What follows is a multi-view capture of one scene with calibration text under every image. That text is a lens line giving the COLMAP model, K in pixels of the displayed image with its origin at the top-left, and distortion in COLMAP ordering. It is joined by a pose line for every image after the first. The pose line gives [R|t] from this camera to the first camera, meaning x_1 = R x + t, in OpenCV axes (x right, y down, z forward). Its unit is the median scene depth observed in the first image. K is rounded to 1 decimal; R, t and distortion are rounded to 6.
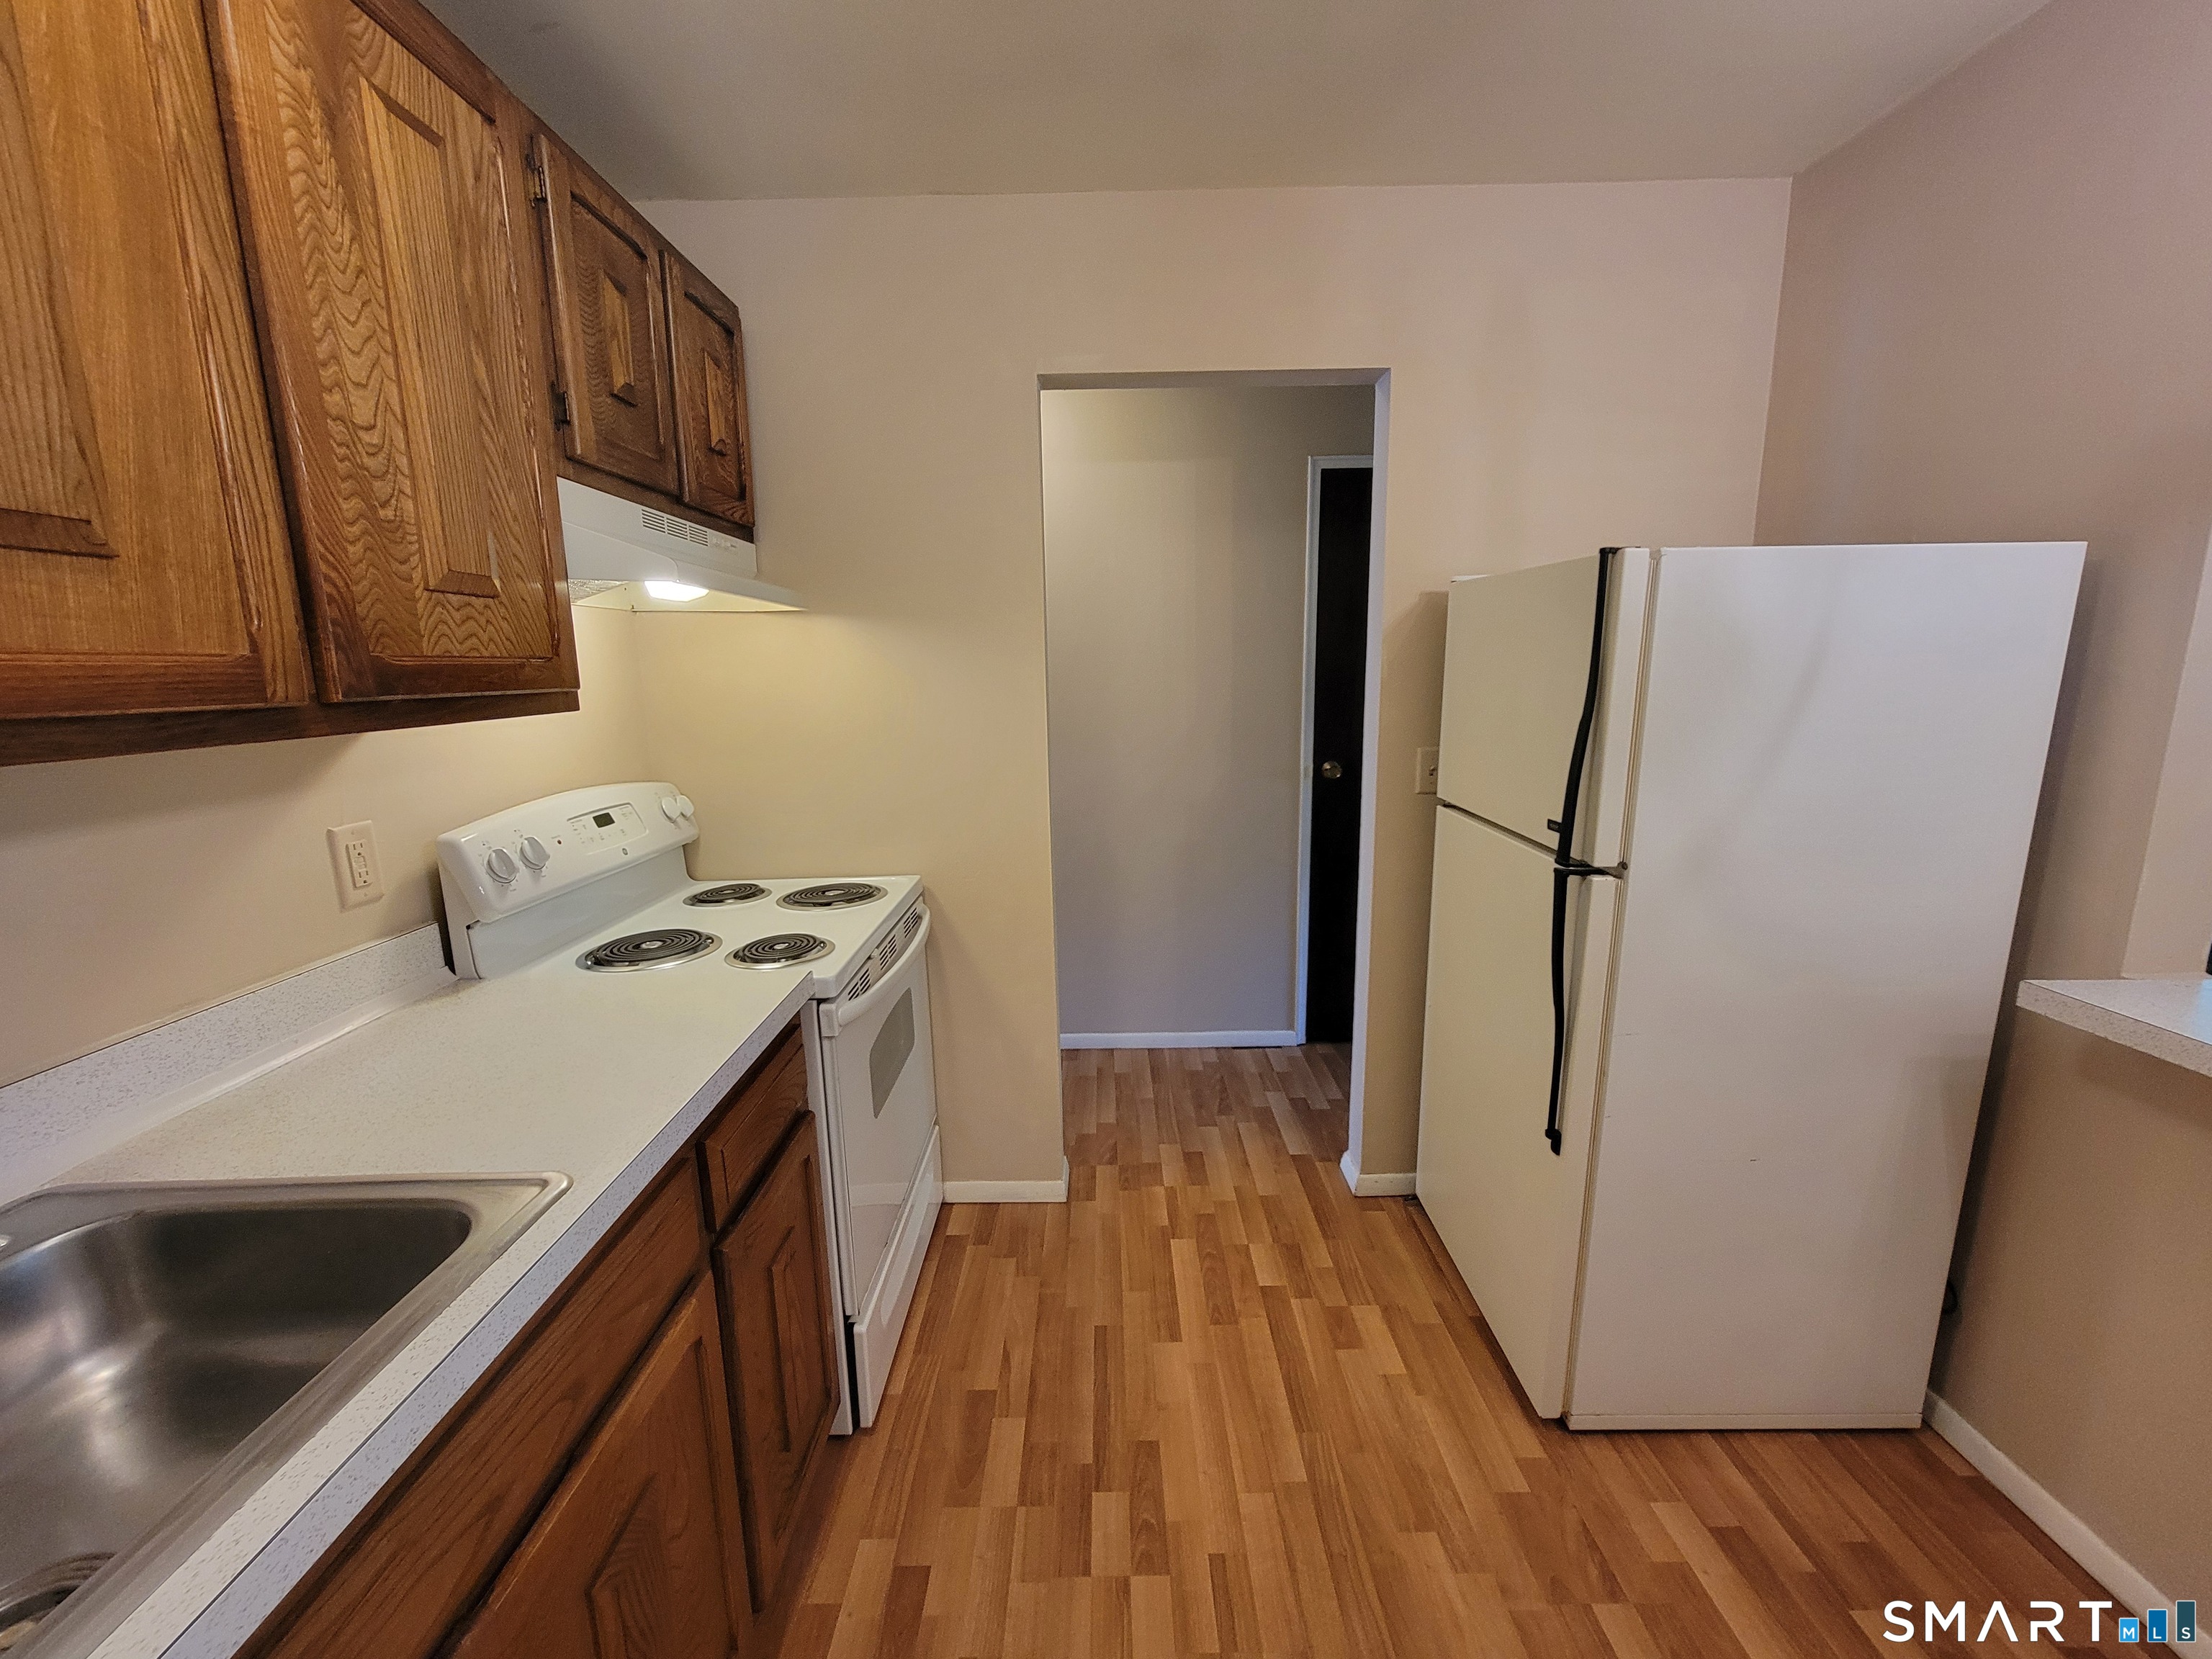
lens RADIAL K [[899.7, 0, 1101.6], [0, 899.7, 837.1], [0, 0, 1]] dist [-0.000637, 0.000437]
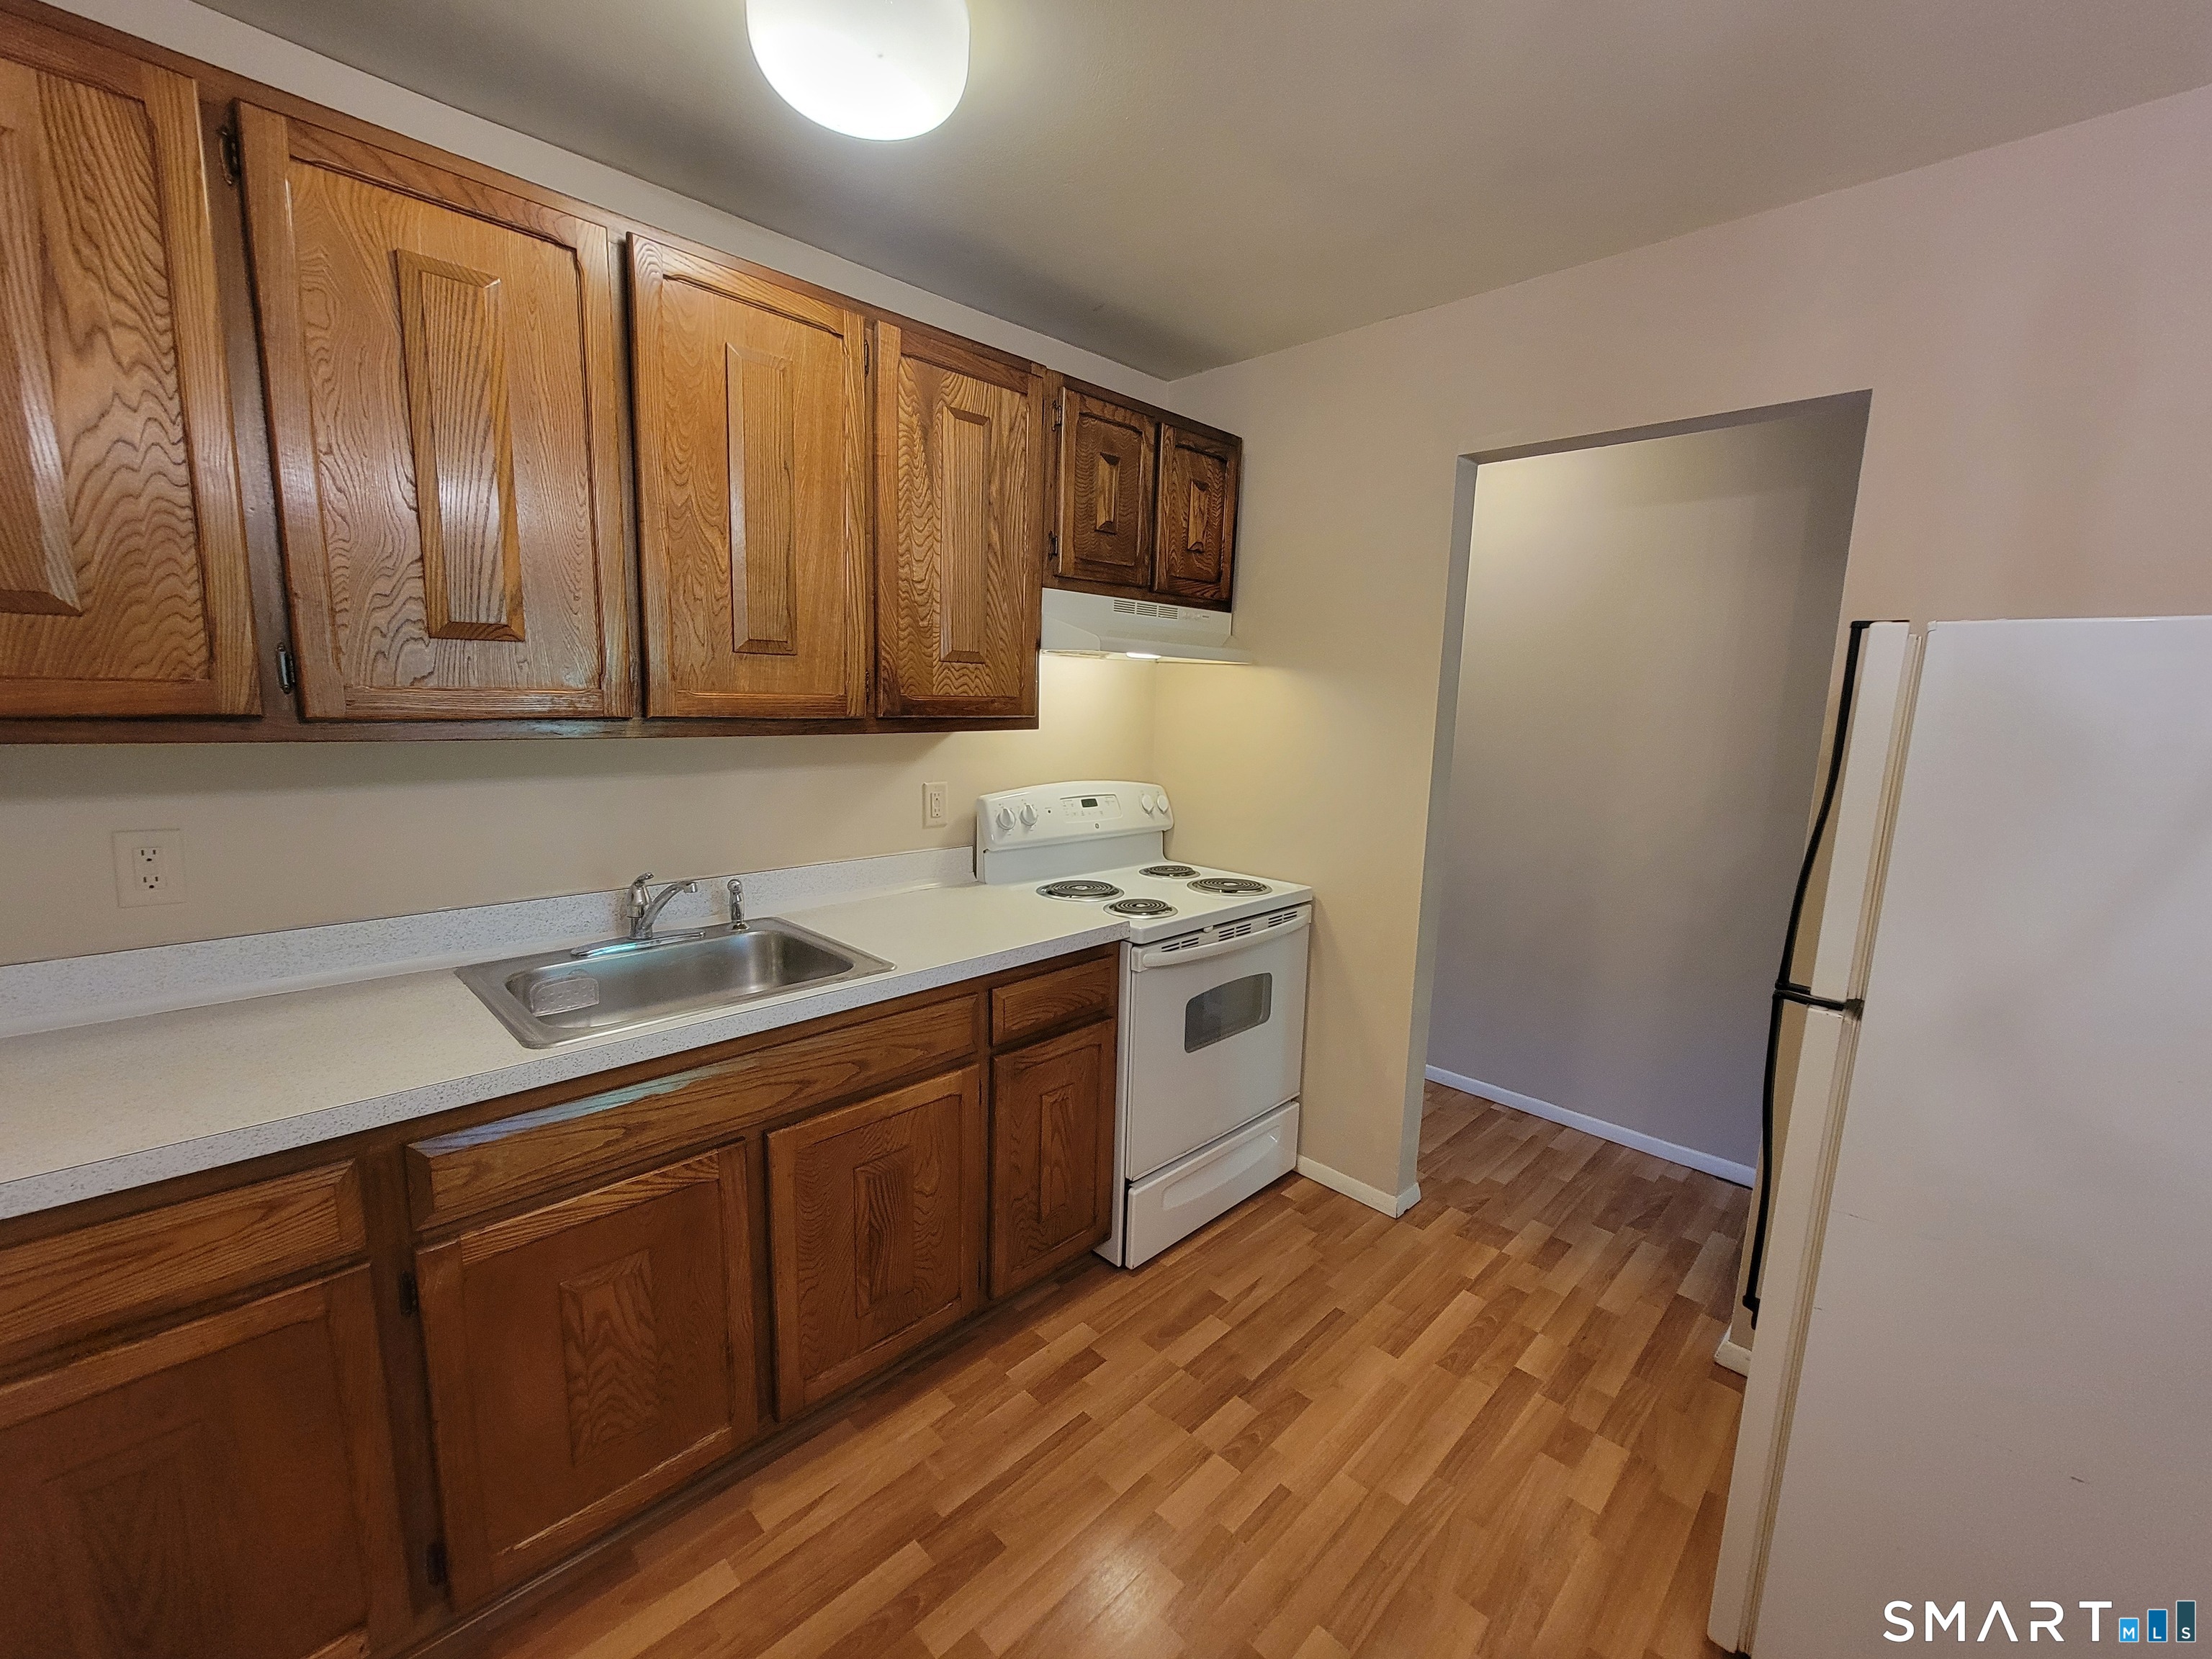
lens RADIAL K [[899.7, 0, 1101.6], [0, 899.7, 837.1], [0, 0, 1]] dist [-0.000637, 0.000437]
pose [[0.709847, 0.149786, -0.688245, 0.644923], [-0.170735, 0.984577, 0.038184, -0.031527], [0.683350, 0.090403, 0.724472, -0.078560]]
